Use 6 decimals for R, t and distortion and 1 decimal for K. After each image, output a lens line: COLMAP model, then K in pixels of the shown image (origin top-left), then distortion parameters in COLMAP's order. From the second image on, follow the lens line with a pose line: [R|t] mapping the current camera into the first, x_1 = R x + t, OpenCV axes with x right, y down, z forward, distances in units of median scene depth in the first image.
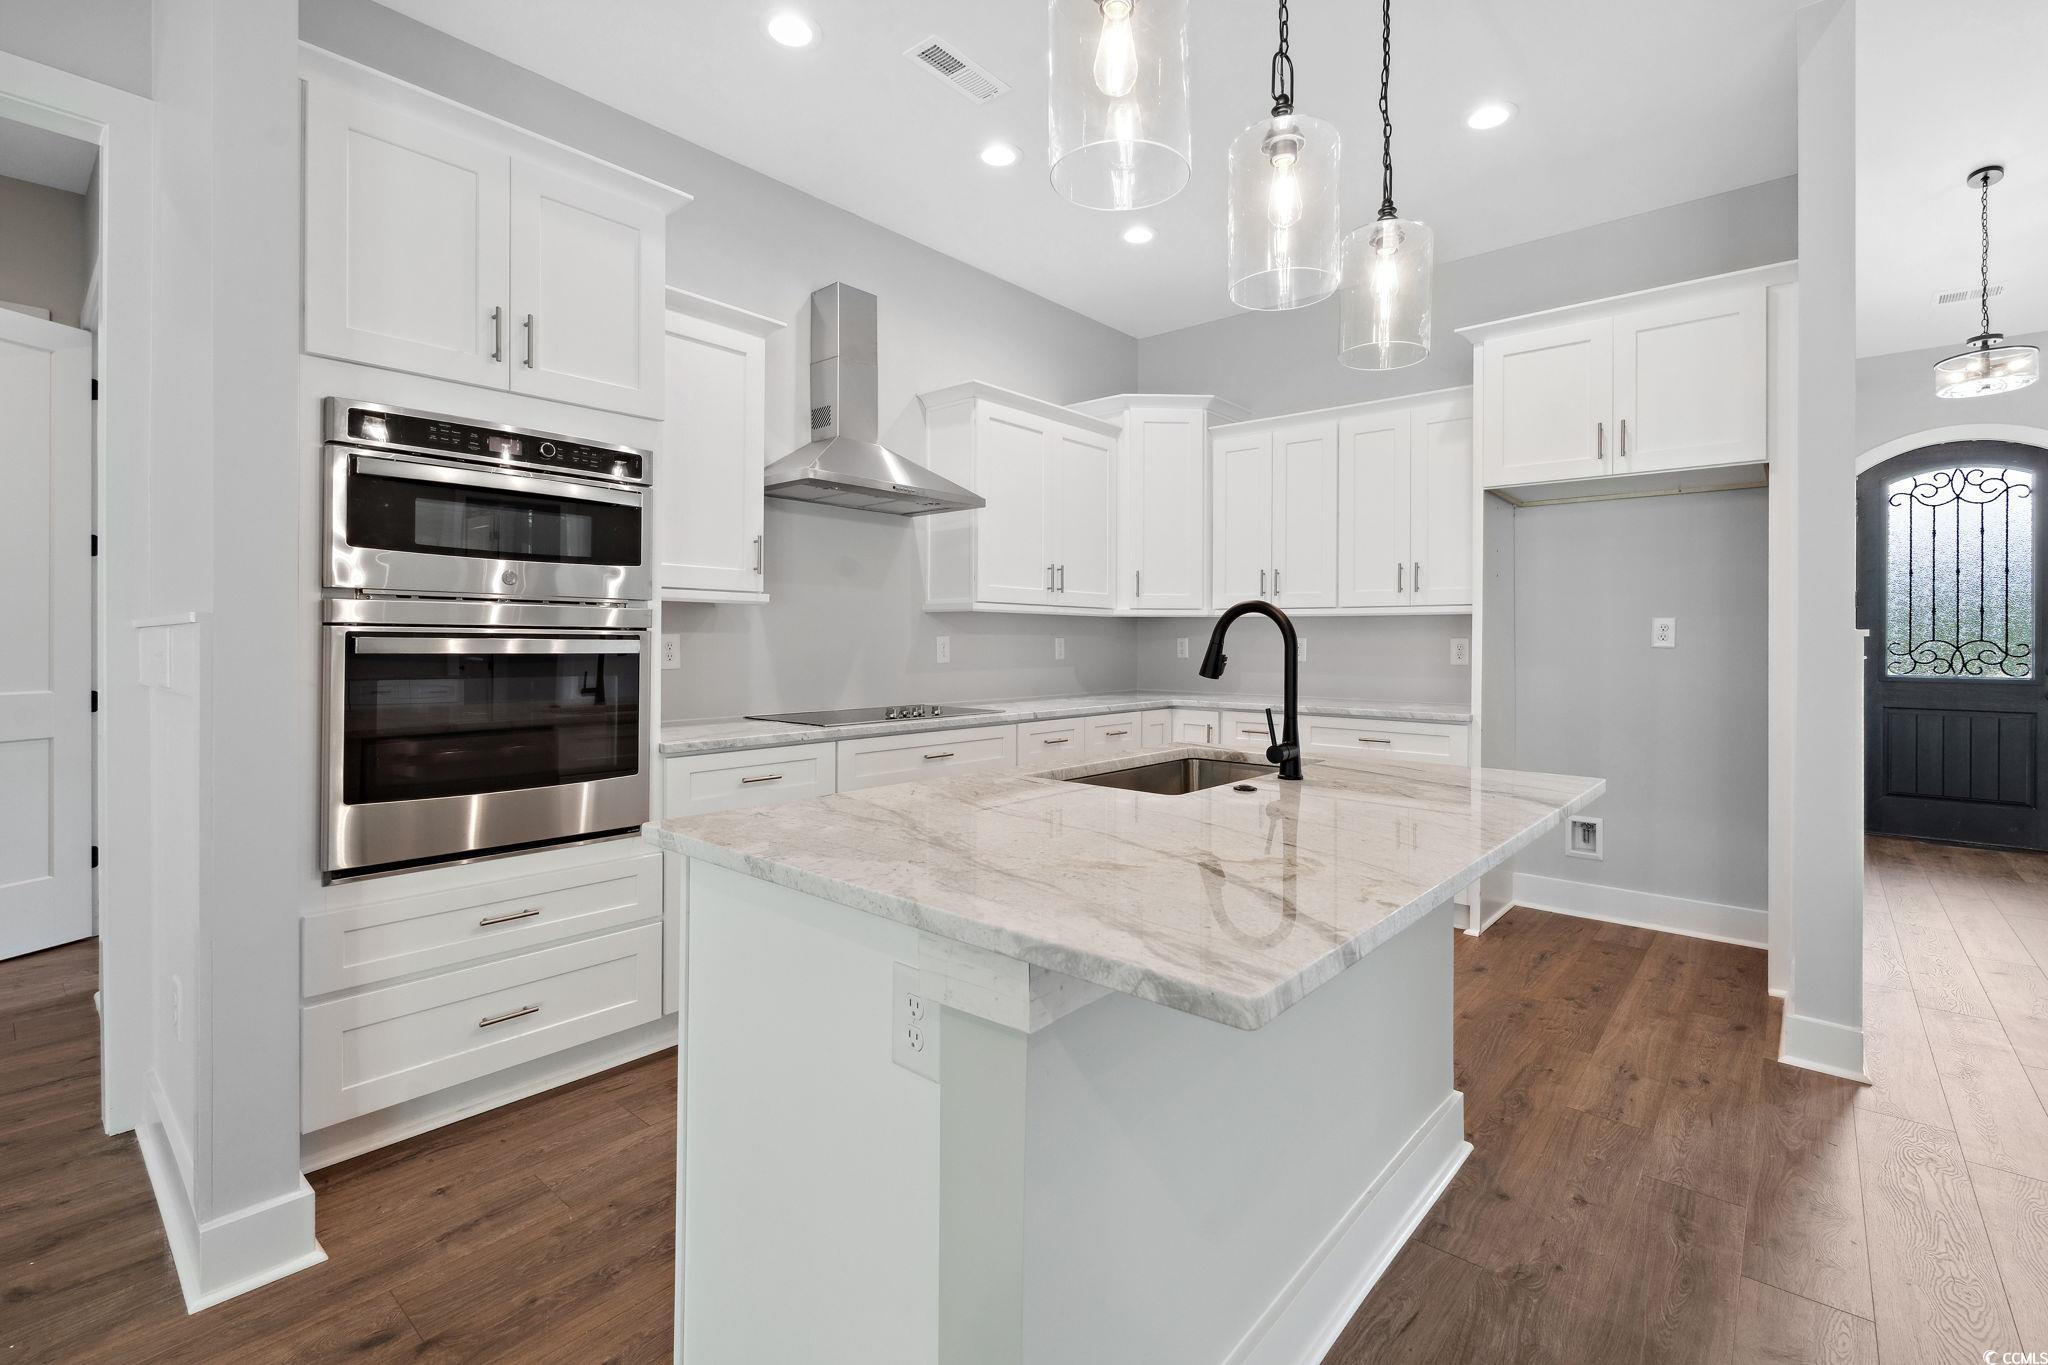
lens RADIAL K [[909.5, 0, 1013.8], [0, 909.5, 653.6], [0, 0, 1]] dist [-0.003619, -0.000198]
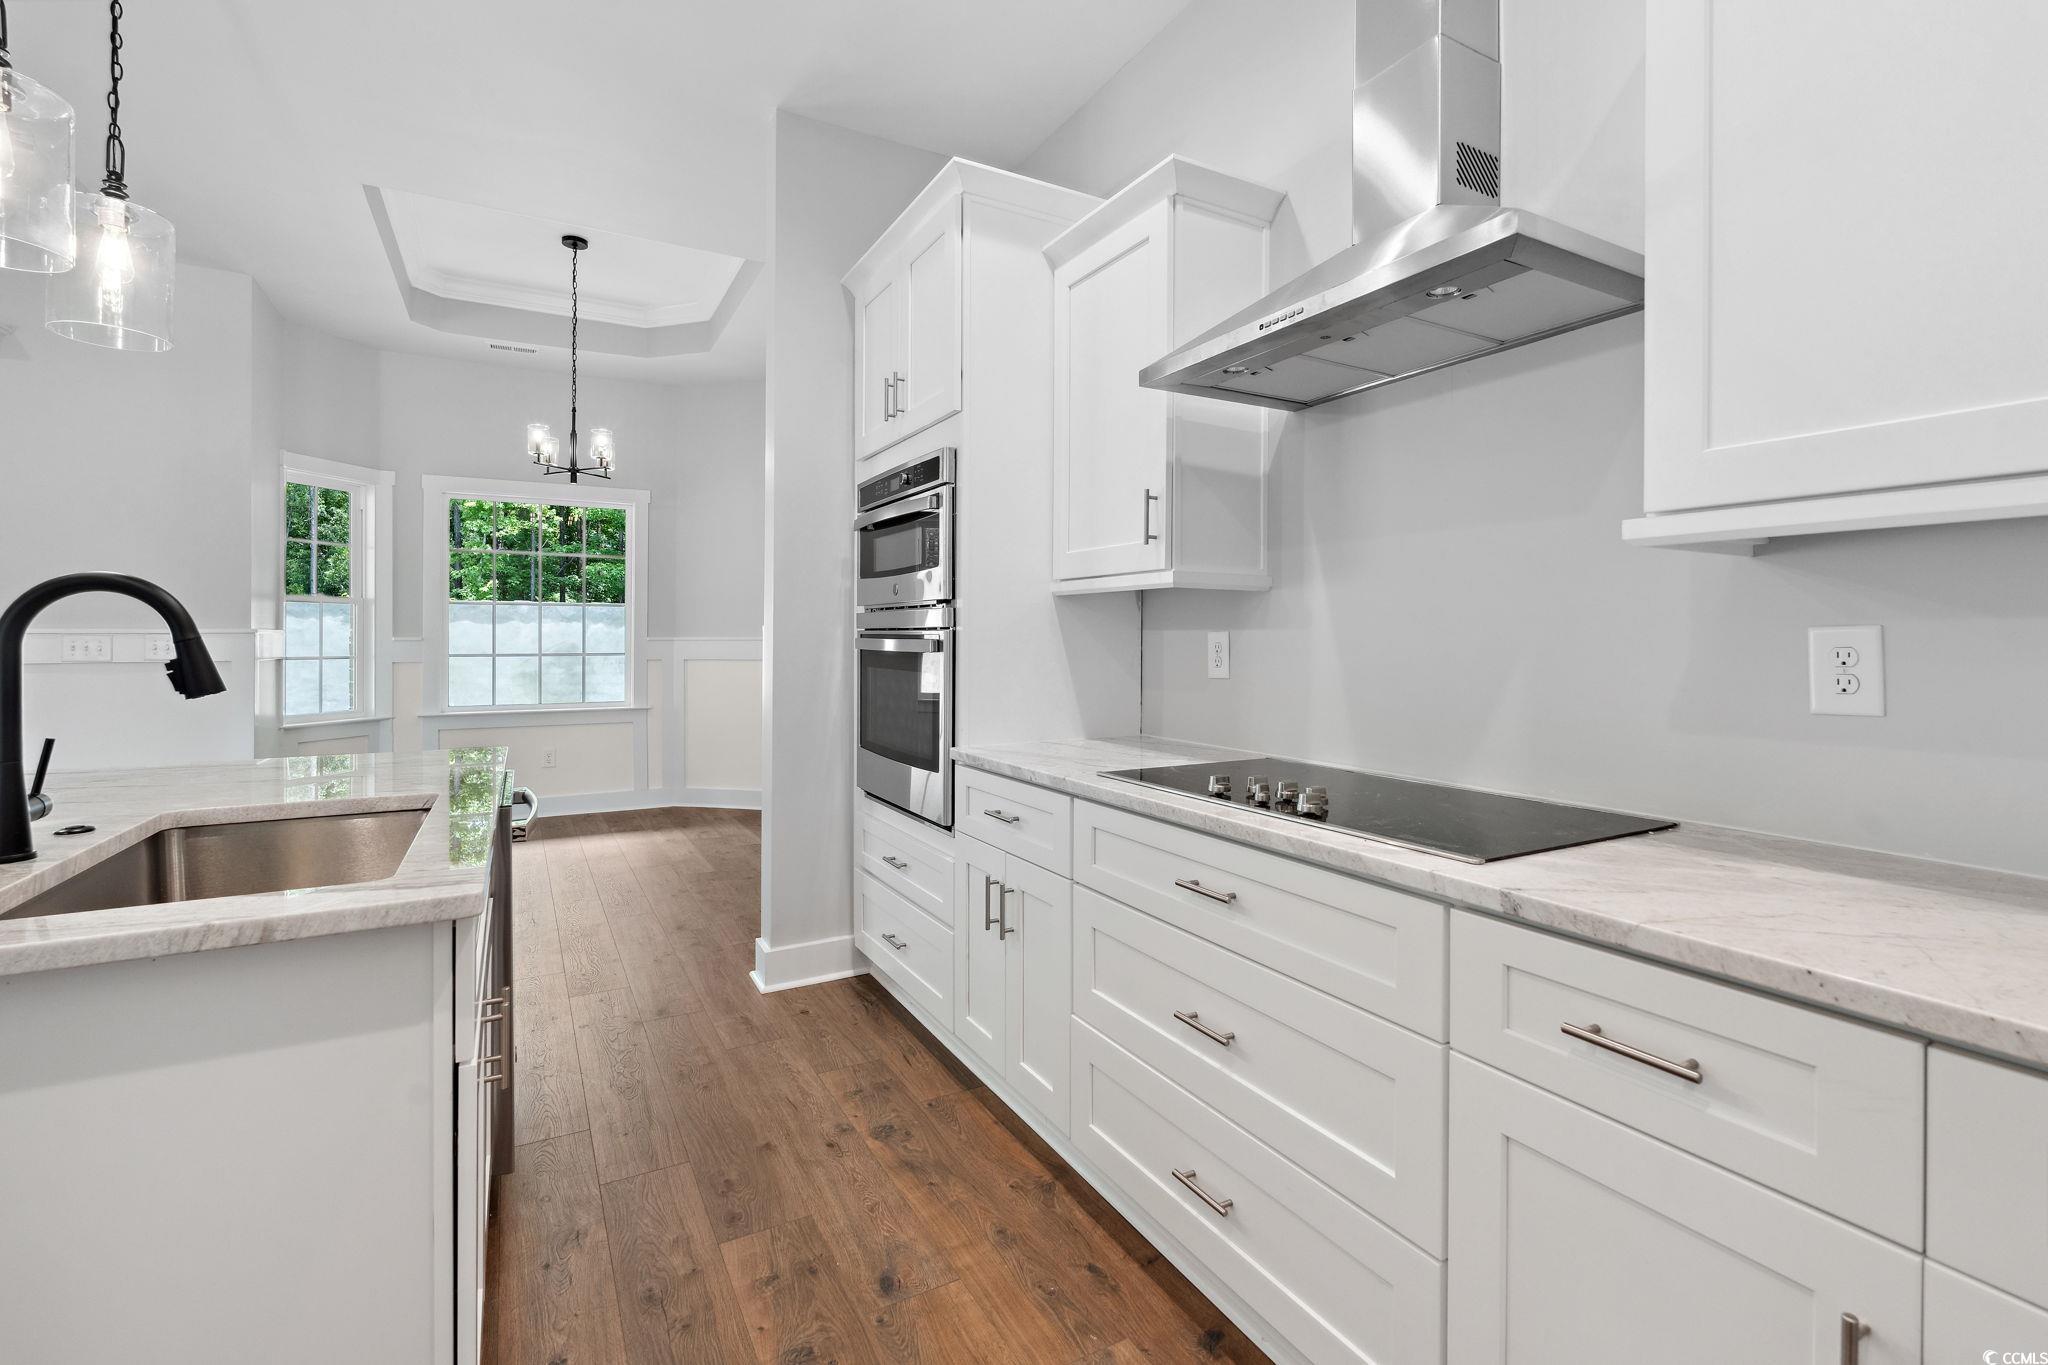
lens RADIAL K [[914.7, 0, 1027.4], [0, 914.7, 637.9], [0, 0, 1]] dist [-0.003754, -0.000179]
pose [[-0.332797, -0.002963, -0.942994, 0.481082], [-0.014270, 0.999896, 0.001895, -0.019027], [0.942890, 0.014087, -0.332805, 1.344982]]
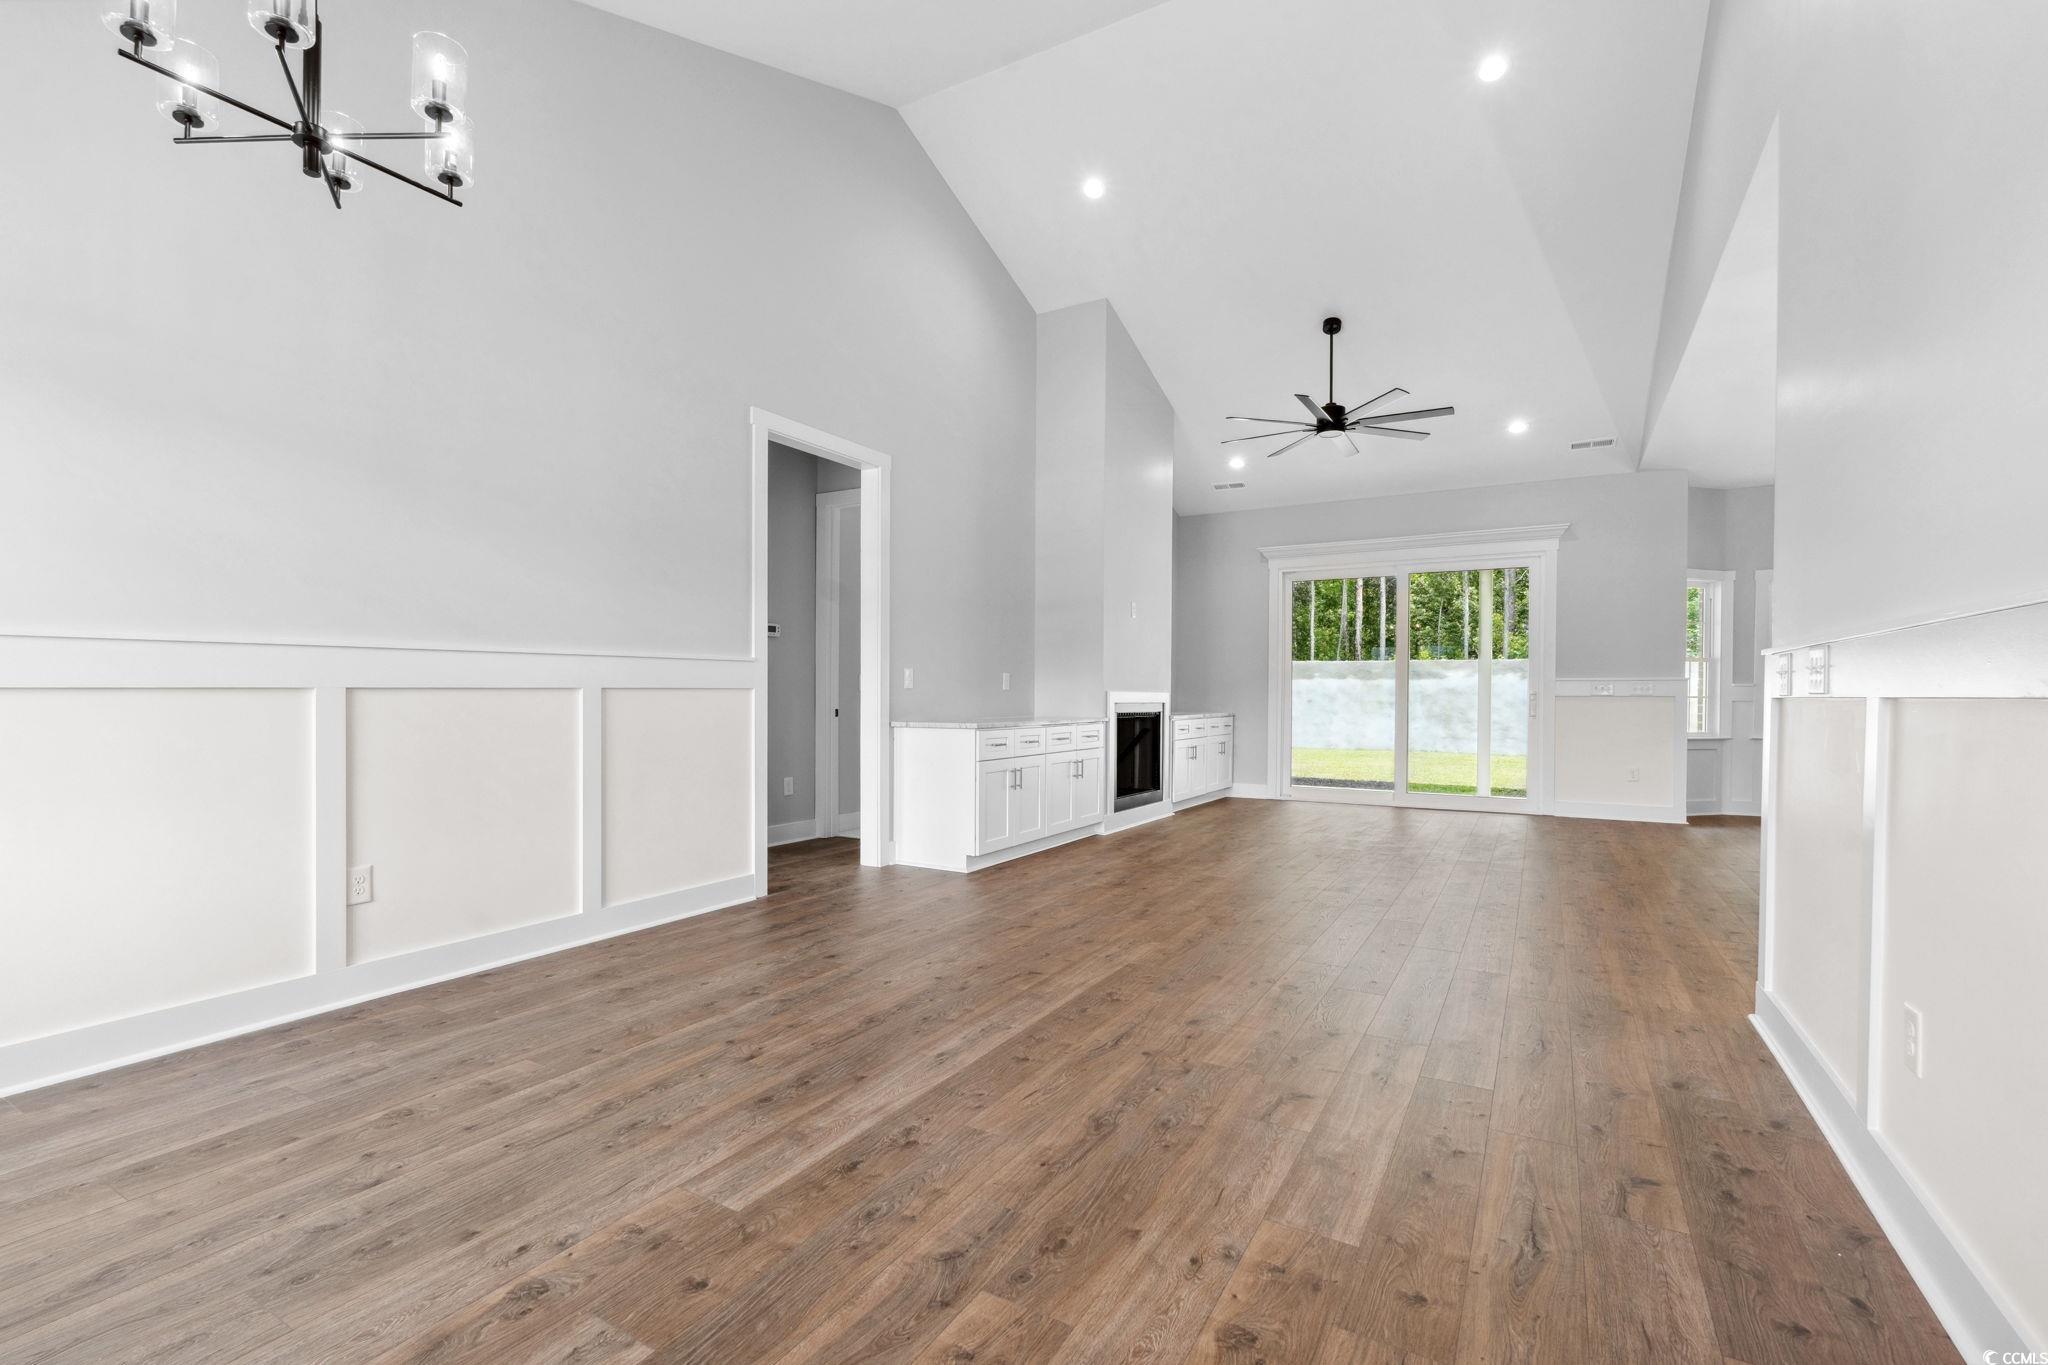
lens RADIAL K [[909.5, 0, 1018.9], [0, 909.5, 700.4], [0, 0, 1]] dist [-0.003619, -0.000198]
pose [[-0.980633, -0.009070, -0.195646, 1.988407], [-0.013843, 0.999639, 0.023039, 0.024218], [0.195366, 0.025301, -0.980404, 1.823637]]
